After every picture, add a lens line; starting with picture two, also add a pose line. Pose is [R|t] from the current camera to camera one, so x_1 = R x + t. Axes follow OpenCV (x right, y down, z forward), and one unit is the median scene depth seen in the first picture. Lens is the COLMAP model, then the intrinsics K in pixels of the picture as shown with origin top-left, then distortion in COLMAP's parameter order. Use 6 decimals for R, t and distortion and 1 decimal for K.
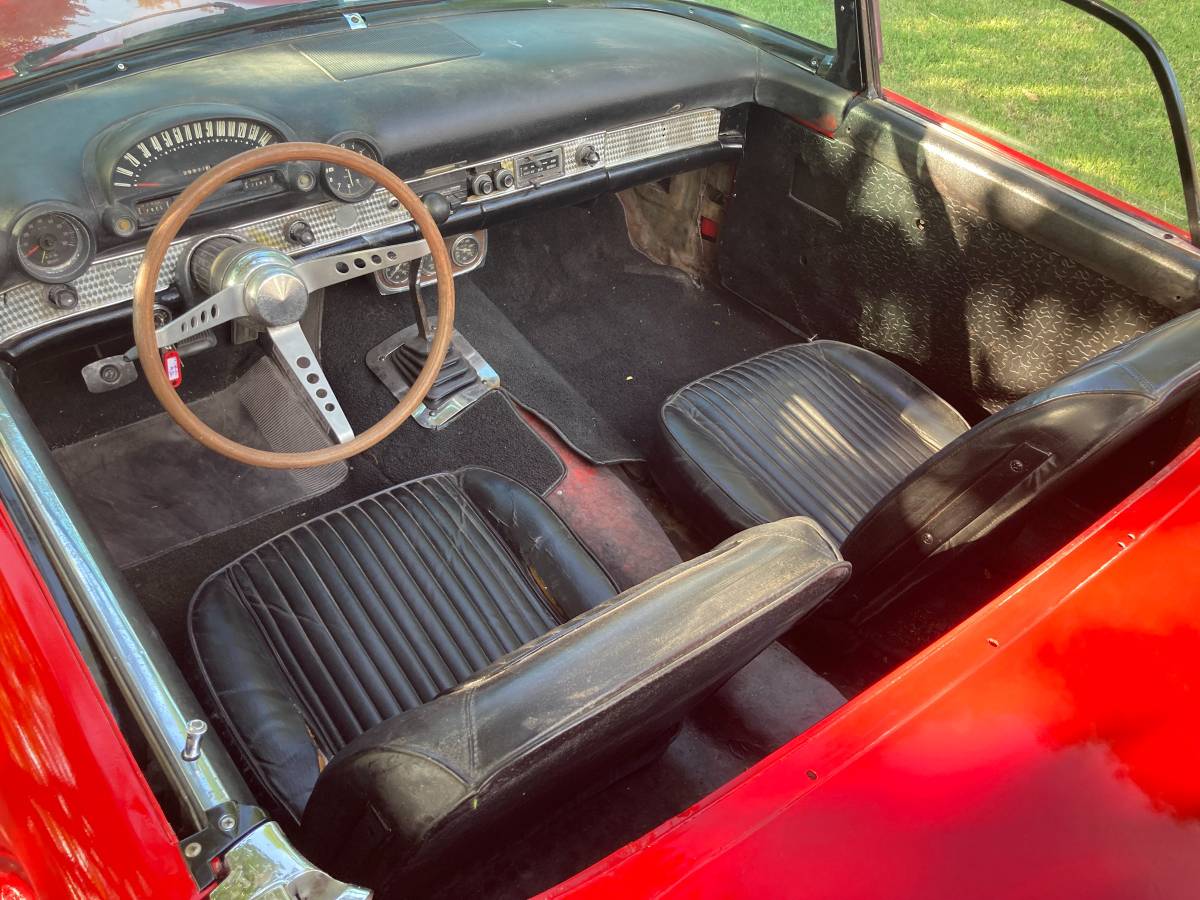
lens RADIAL K [[989.9, 0, 600.7], [0, 989.9, 433.9], [0, 0, 1]] dist [0.002882, 0.018123]
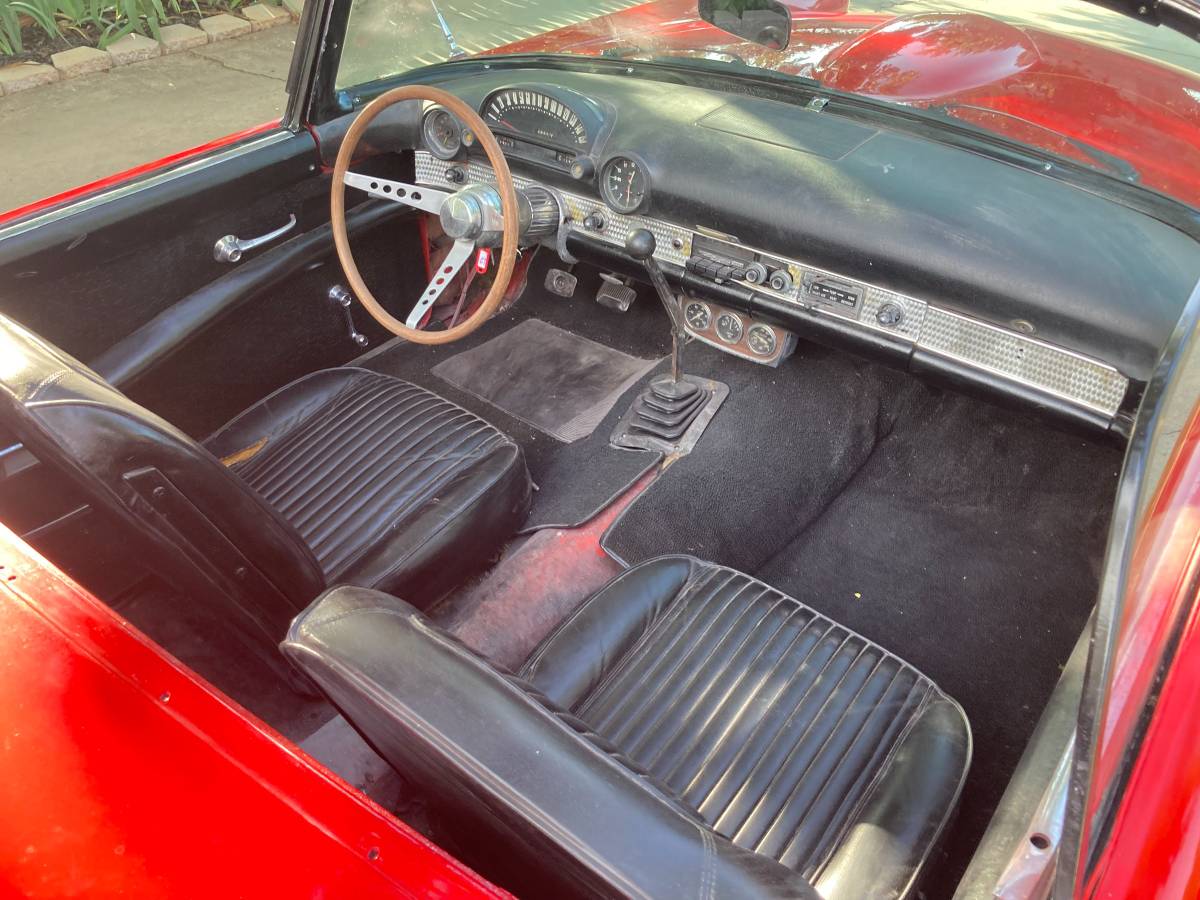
lens RADIAL K [[979.6, 0, 600.0], [0, 979.6, 450.0], [0, 0, 1]] dist [0.035244, -0.043850]
pose [[0.279793, 0.525283, -0.803613, 0.707731], [-0.623712, 0.735795, 0.263797, -0.280873], [0.729863, 0.427414, 0.533496, 0.439640]]
